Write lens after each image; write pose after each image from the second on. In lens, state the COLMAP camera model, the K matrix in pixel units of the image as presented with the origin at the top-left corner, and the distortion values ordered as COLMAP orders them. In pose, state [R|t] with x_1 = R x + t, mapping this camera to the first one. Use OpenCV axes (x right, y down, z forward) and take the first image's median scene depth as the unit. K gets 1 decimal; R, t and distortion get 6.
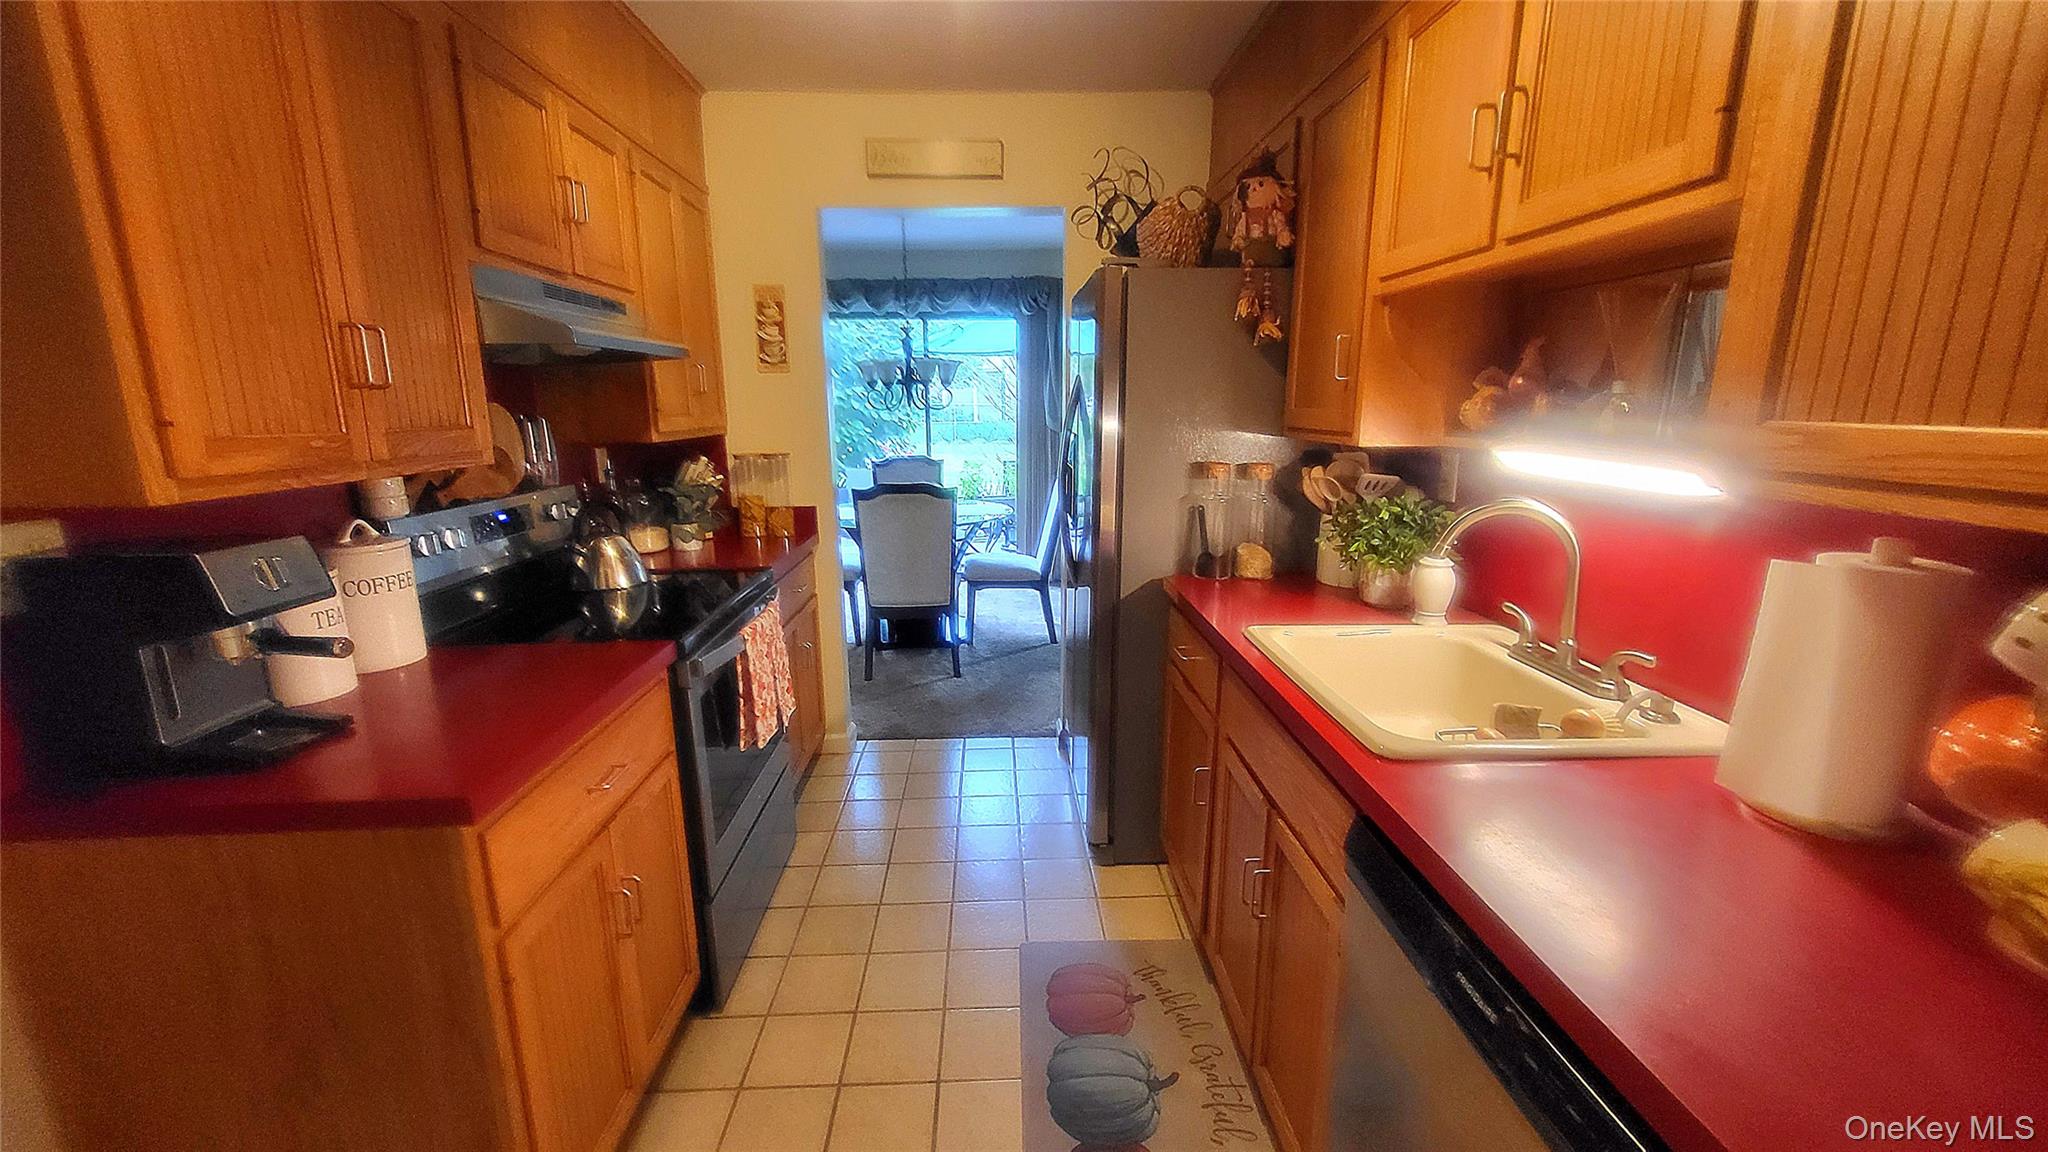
lens RADIAL K [[805.1, 0, 1012.0], [0, 805.1, 577.9], [0, 0, 1]] dist [-0.000014, -0.000082]
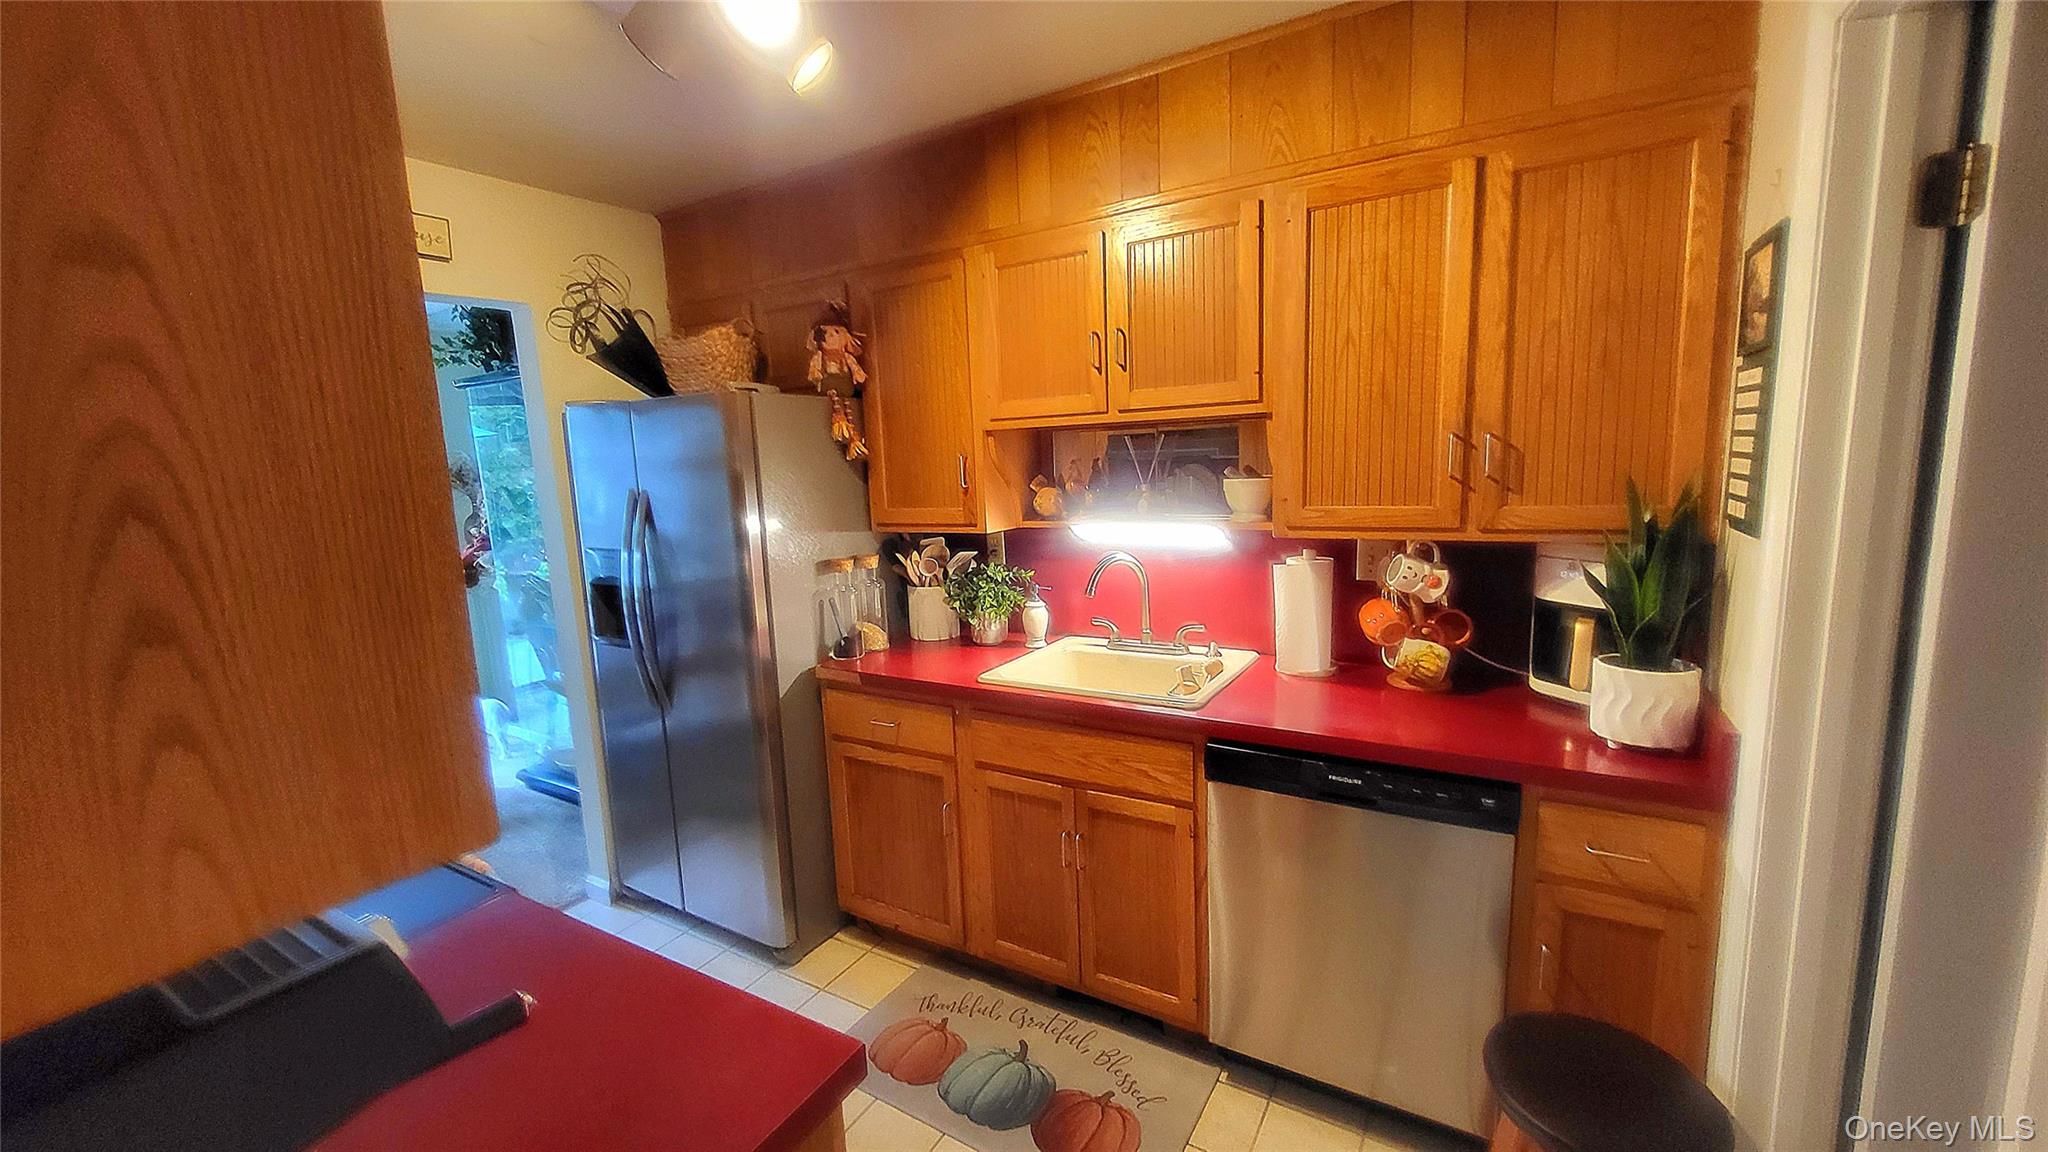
lens RADIAL K [[805.1, 0, 1012.0], [0, 805.1, 577.9], [0, 0, 1]] dist [-0.000014, -0.000082]
pose [[0.550409, -0.140366, 0.823011, -0.609791], [0.219926, 0.975326, 0.019263, -0.090206], [-0.805409, 0.170399, 0.567698, 0.156722]]
